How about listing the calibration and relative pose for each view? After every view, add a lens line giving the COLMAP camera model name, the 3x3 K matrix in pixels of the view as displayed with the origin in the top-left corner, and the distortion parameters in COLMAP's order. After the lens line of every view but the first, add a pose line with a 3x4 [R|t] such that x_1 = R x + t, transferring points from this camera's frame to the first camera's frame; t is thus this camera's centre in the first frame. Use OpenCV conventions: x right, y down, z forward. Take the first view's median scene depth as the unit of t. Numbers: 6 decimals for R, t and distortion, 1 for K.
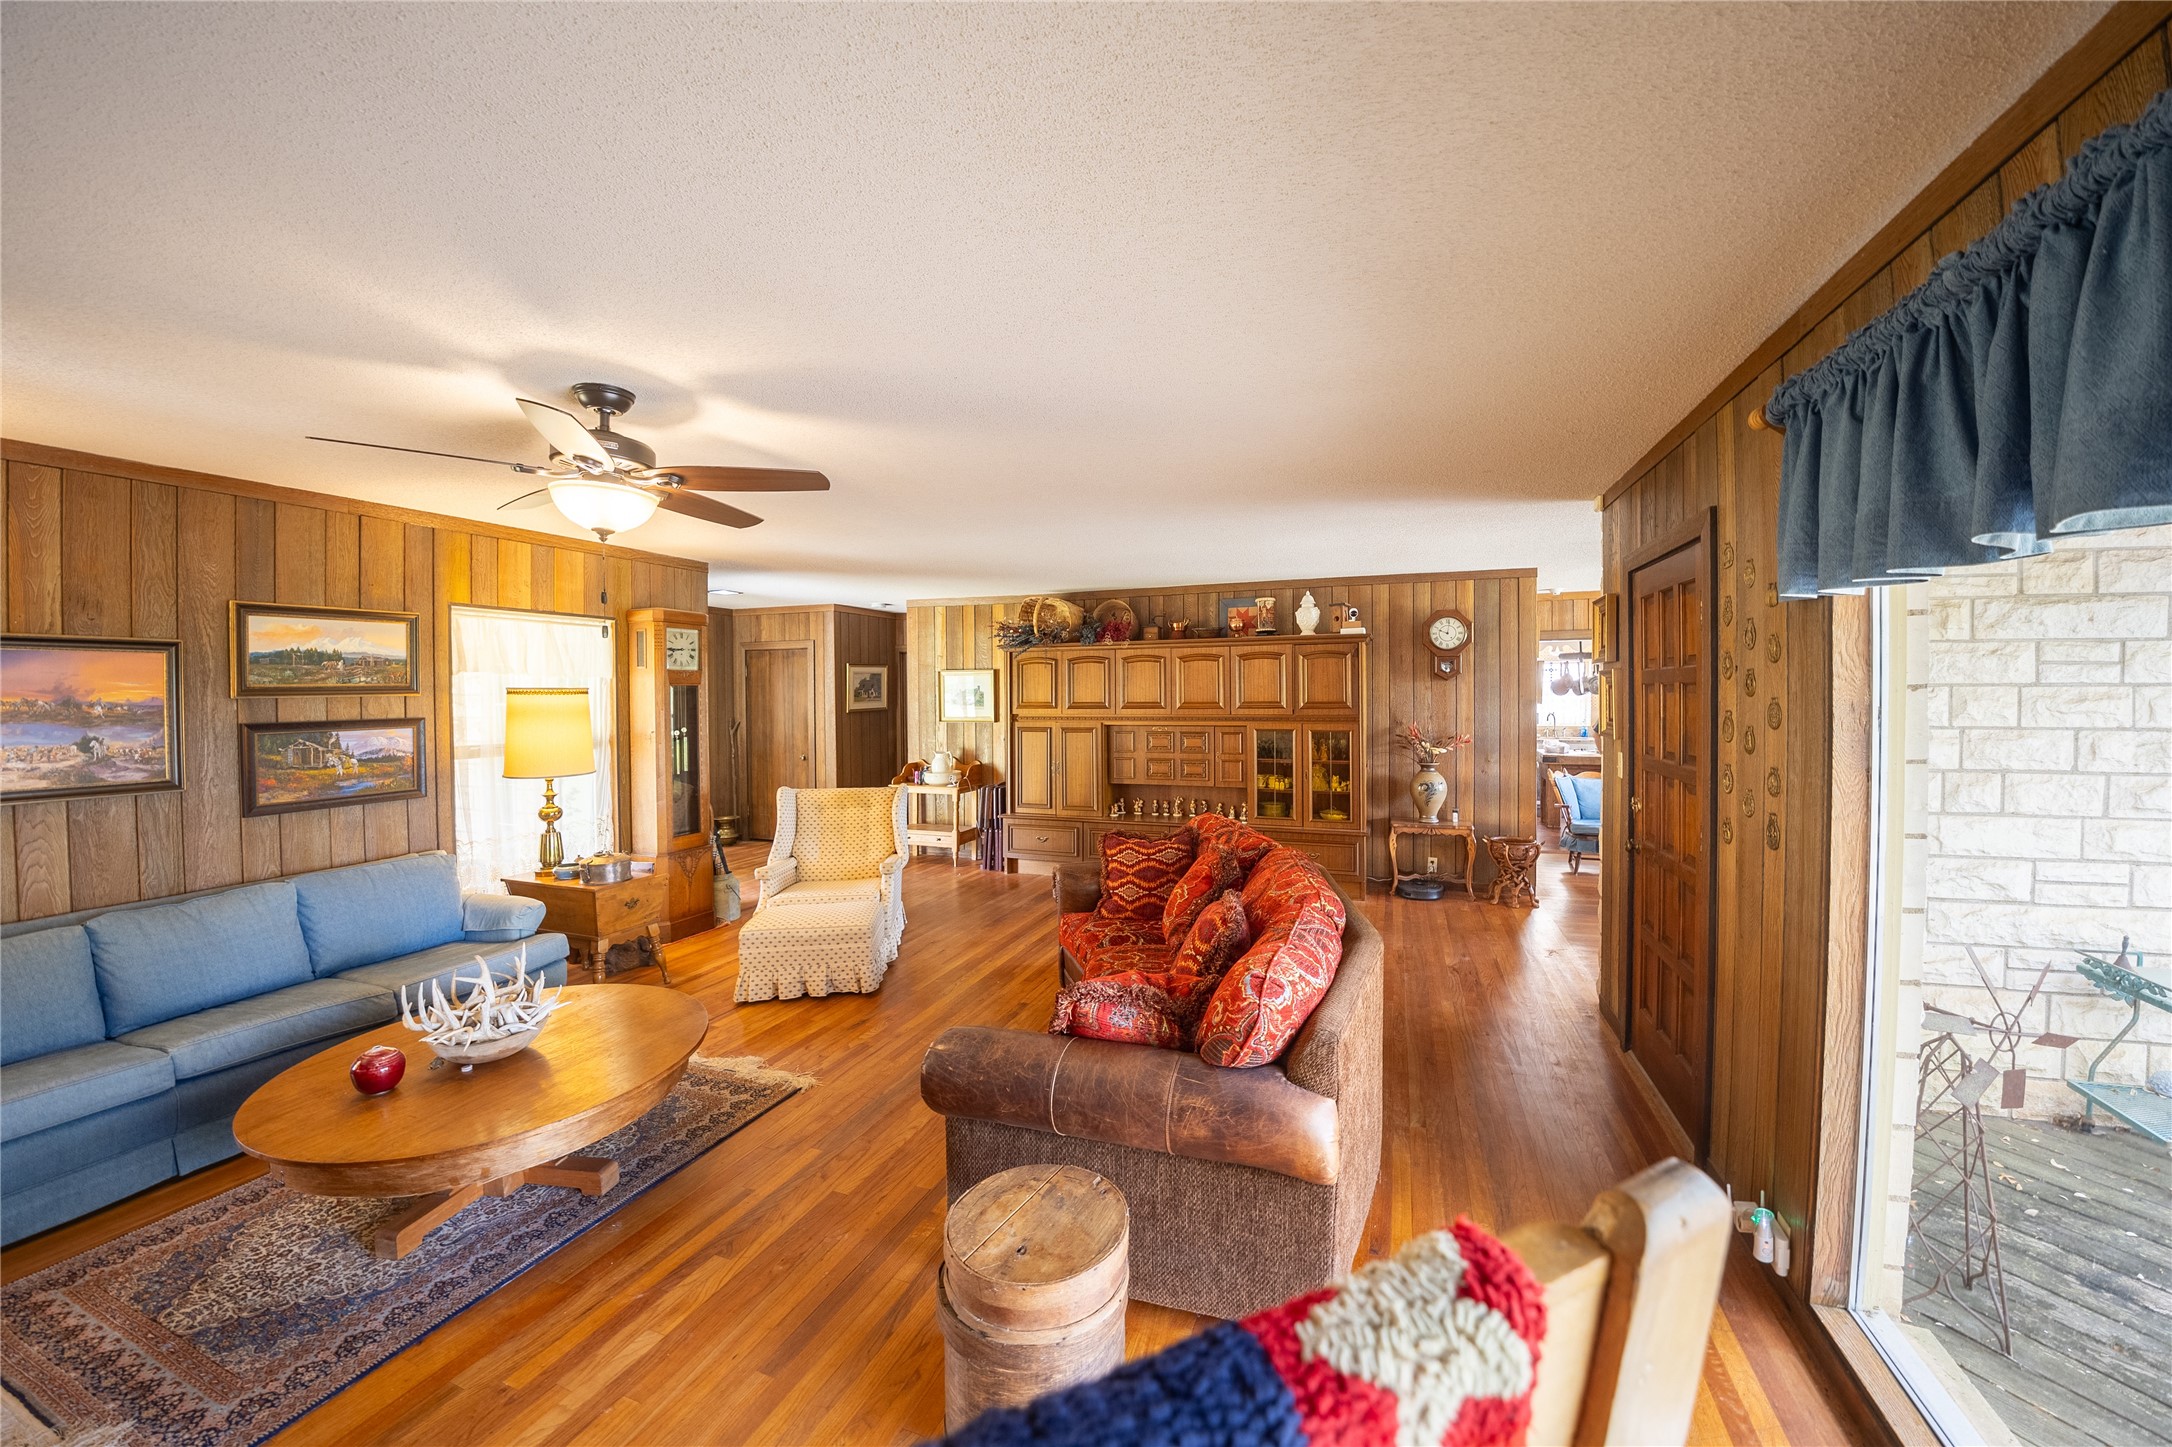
lens RADIAL K [[797.8, 0, 1086.0], [0, 797.8, 723.5], [0, 0, 1]] dist [-0.036598, -0.000237]
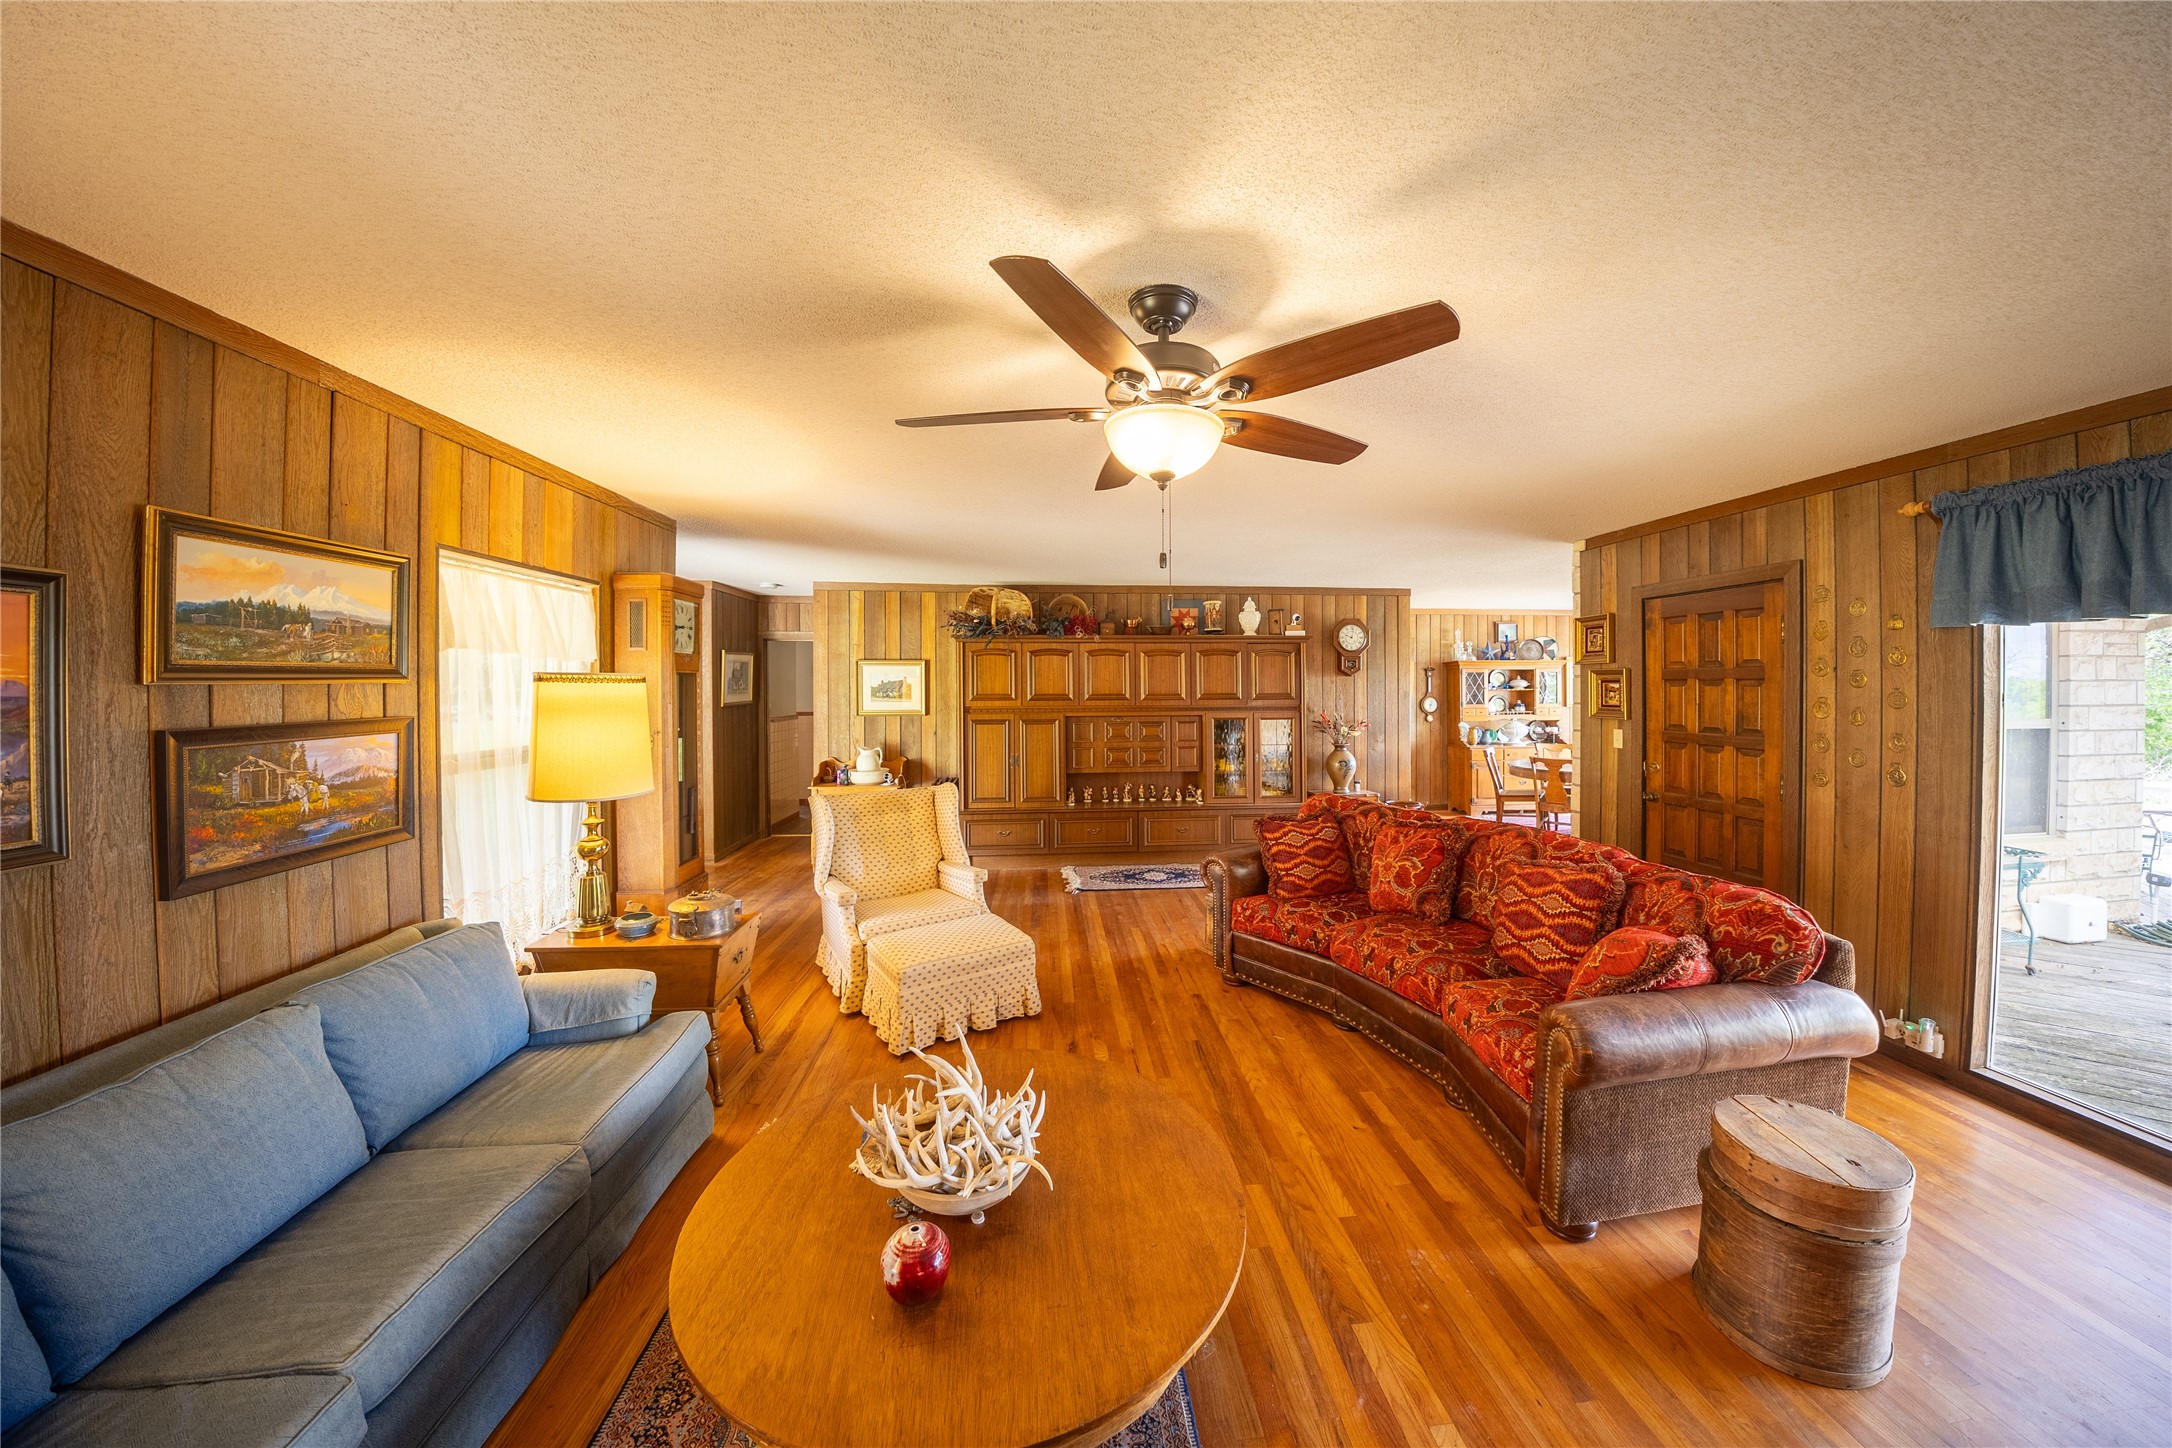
lens RADIAL K [[742.0, 0, 1091.6], [0, 742.0, 704.7], [0, 0, 1]] dist [-0.030965, 0.000207]
pose [[0.904657, -0.006297, 0.426094, -0.602874], [0.012248, 0.999862, -0.011229, -0.003787], [-0.425965, 0.015377, 0.904609, 0.214366]]
